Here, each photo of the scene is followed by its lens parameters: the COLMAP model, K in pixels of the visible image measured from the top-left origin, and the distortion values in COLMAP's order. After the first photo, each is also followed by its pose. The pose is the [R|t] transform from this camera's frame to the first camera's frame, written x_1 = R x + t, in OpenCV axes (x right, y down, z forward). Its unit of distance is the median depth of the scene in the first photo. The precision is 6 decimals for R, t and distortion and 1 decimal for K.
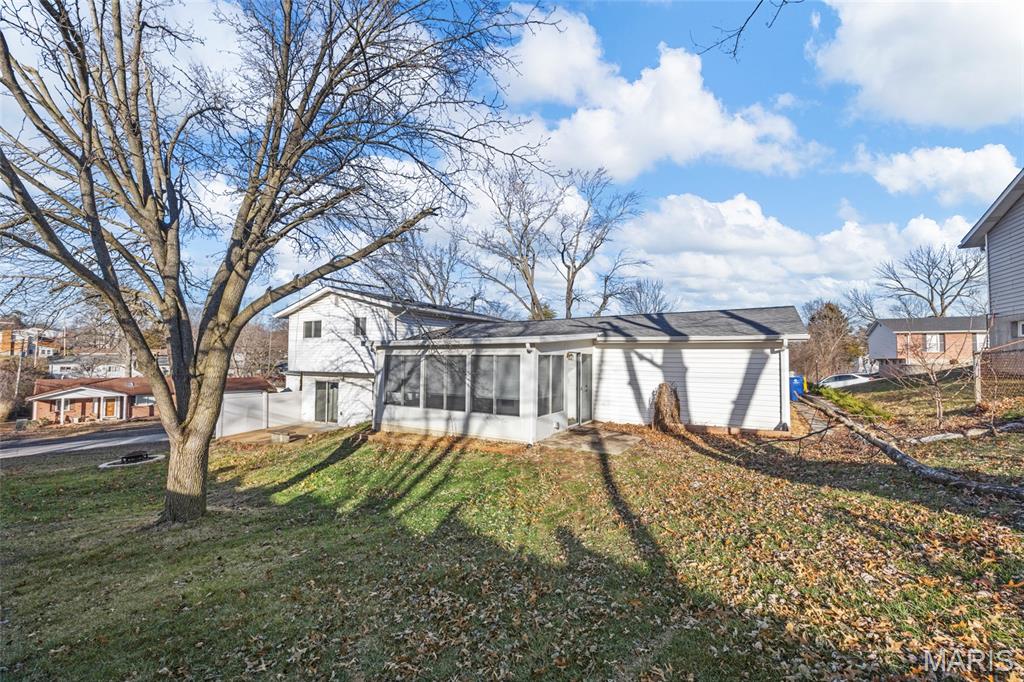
lens RADIAL K [[407.2, 0, 512.0], [0, 407.2, 341.0], [0, 0, 1]] dist [-0.001122, -0.000020]
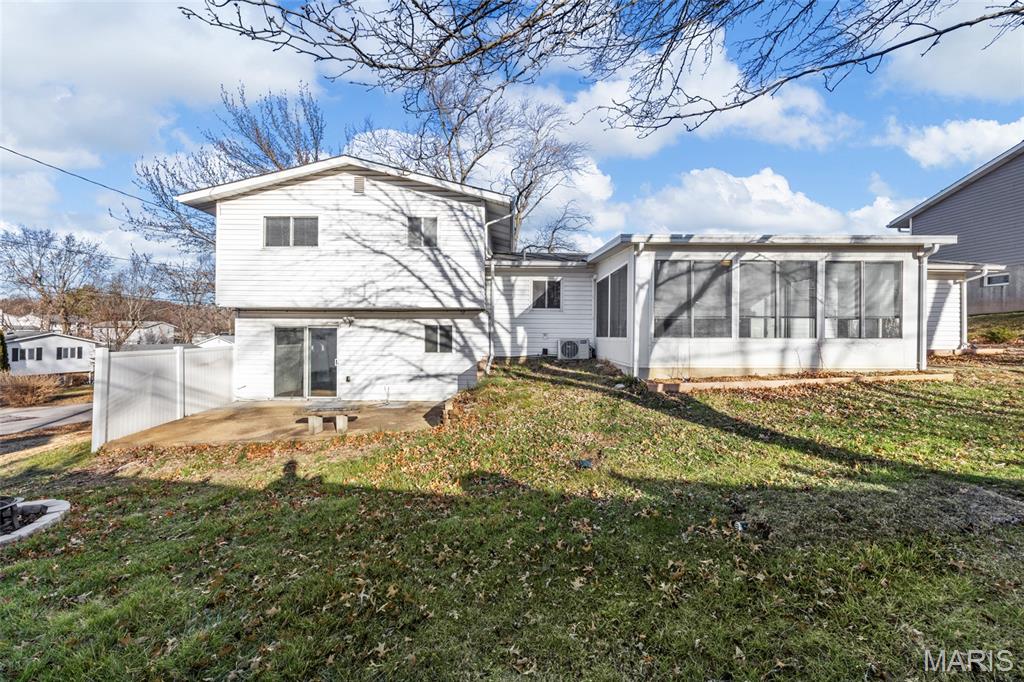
lens RADIAL K [[420.1, 0, 514.5], [0, 420.1, 334.5], [0, 0, 1]] dist [-0.001779, 0.000001]
pose [[0.850659, 0.001284, 0.525716, -0.598621], [-0.024485, 0.999009, 0.037179, 0.093781], [-0.525147, -0.044499, 0.849848, 0.391725]]
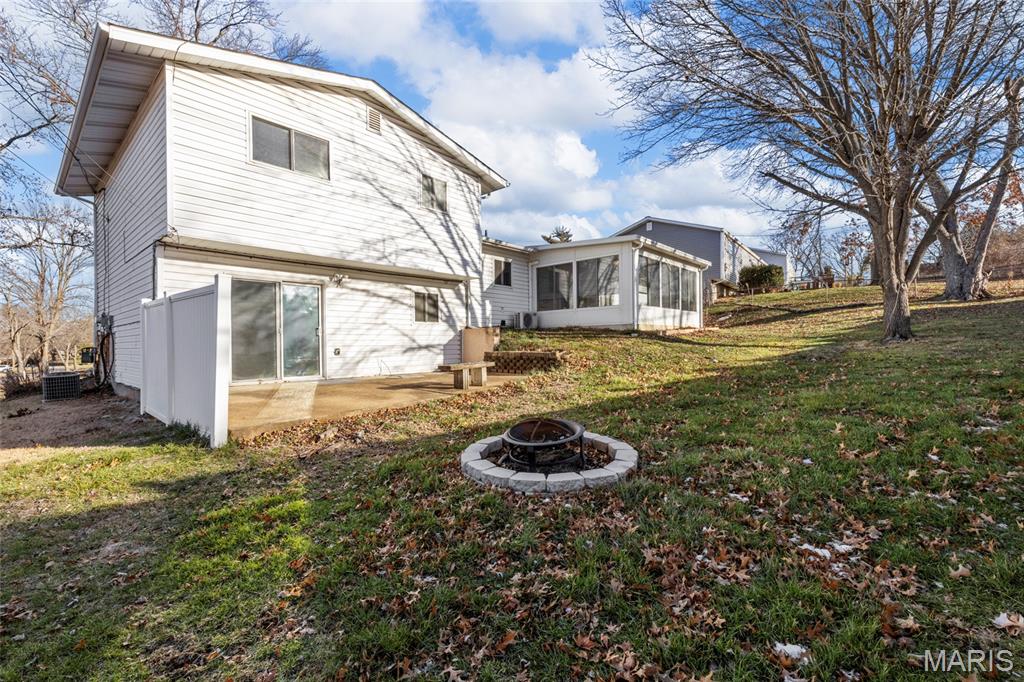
lens RADIAL K [[440.3, 0, 512.0], [0, 440.3, 341.0], [0, 0, 1]] dist [0.021611, -0.000182]
pose [[0.176349, -0.002488, 0.984325, -1.003765], [-0.031202, 0.999480, 0.008116, 0.172018], [-0.983833, -0.032144, 0.176180, 0.788652]]
